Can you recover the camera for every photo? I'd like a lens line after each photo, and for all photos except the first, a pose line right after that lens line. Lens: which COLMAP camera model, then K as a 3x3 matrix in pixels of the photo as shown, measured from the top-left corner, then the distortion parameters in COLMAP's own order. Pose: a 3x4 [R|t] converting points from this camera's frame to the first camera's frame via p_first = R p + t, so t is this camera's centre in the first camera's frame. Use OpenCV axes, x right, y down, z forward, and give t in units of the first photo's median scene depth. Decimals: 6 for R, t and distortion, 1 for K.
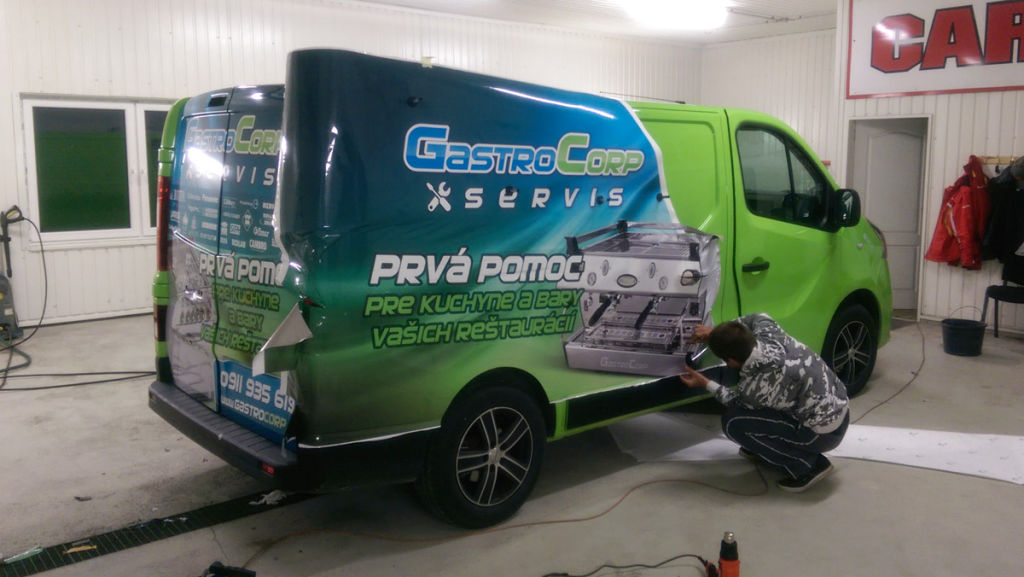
lens RADIAL K [[812.1, 0, 554.8], [0, 812.1, 248.7], [0, 0, 1]] dist [0.027974, -0.018881]
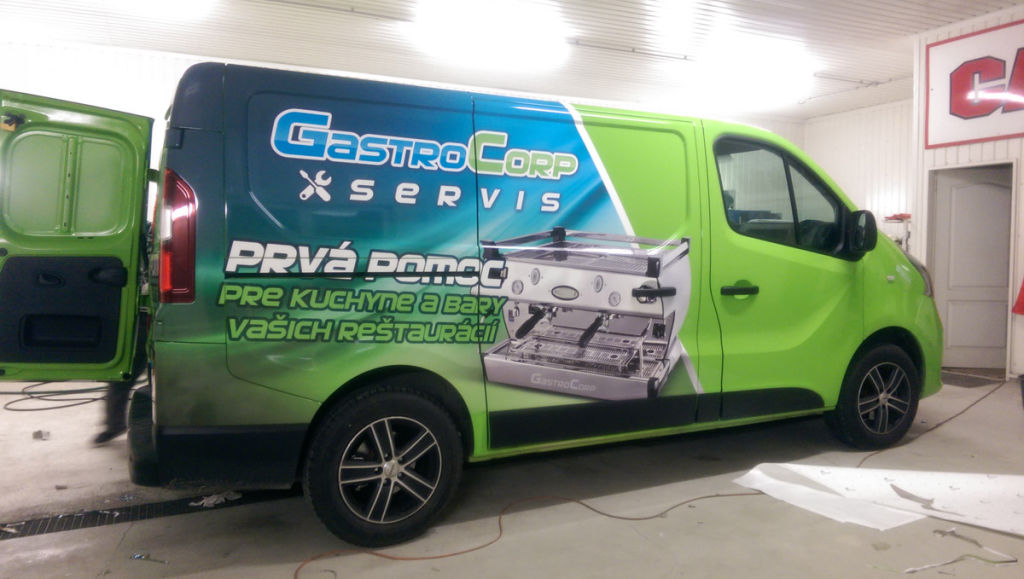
lens RADIAL K [[697.6, 0, 551.1], [0, 697.6, 285.9], [0, 0, 1]] dist [0.035103, -0.044525]
pose [[0.975167, 0.005085, -0.221411, 0.260101], [-0.017763, 0.998312, -0.055303, 0.079207], [0.220756, 0.057863, 0.973611, 0.227453]]
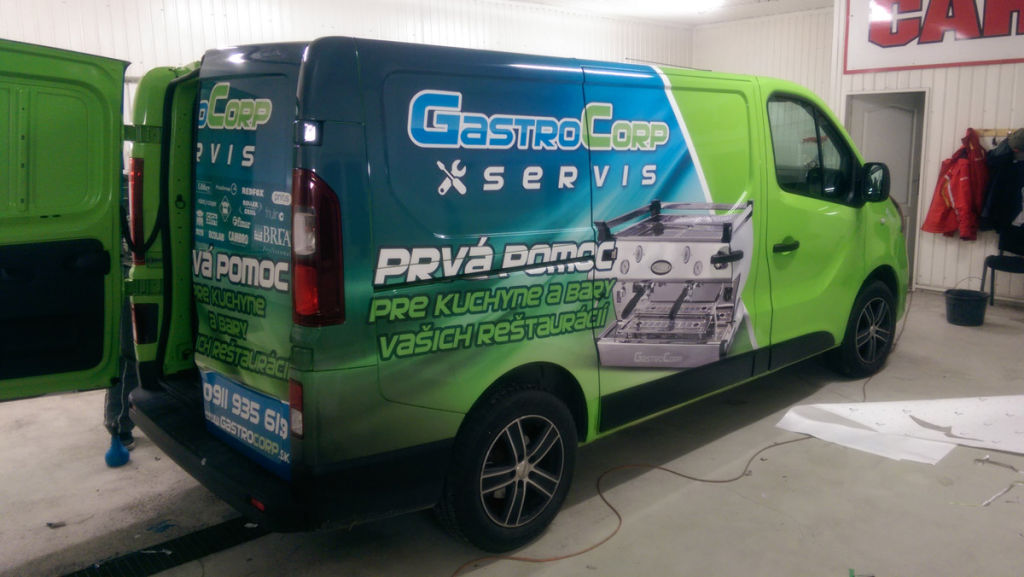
lens RADIAL K [[740.5, 0, 581.8], [0, 740.5, 258.5], [0, 0, 1]] dist [0.026174, -0.025381]
pose [[0.998724, -0.019367, 0.046643, -0.039746], [0.017022, 0.998597, 0.050149, -0.013796], [-0.047548, -0.049292, 0.997652, 0.185979]]
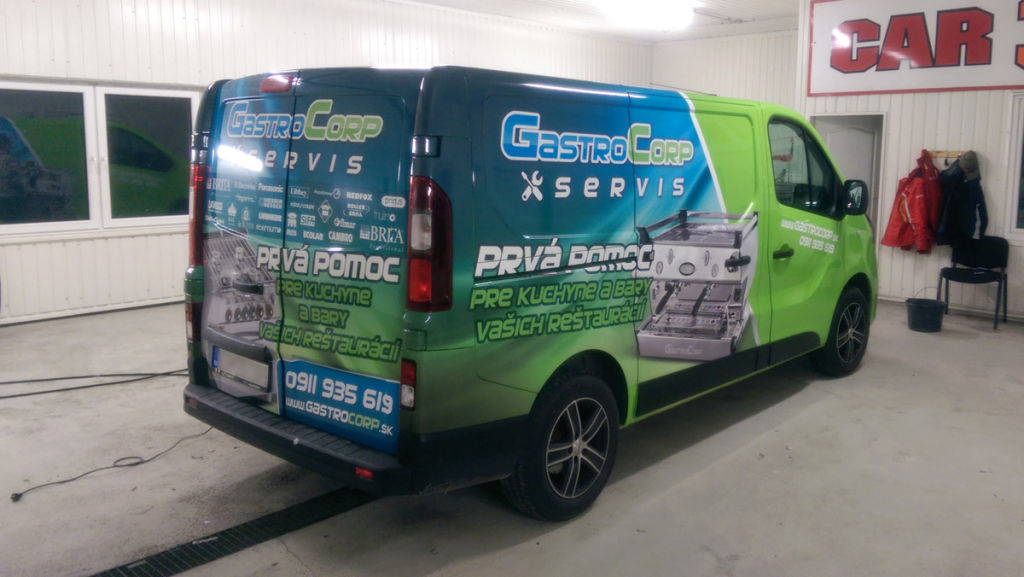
lens RADIAL K [[774.4, 0, 594.7], [0, 774.4, 242.9], [0, 0, 1]] dist [0.035613, -0.027470]
pose [[0.989043, -0.010554, 0.147253, -0.176054], [0.009513, 0.999925, 0.007776, -0.001743], [-0.147324, -0.006290, 0.989068, 0.055545]]
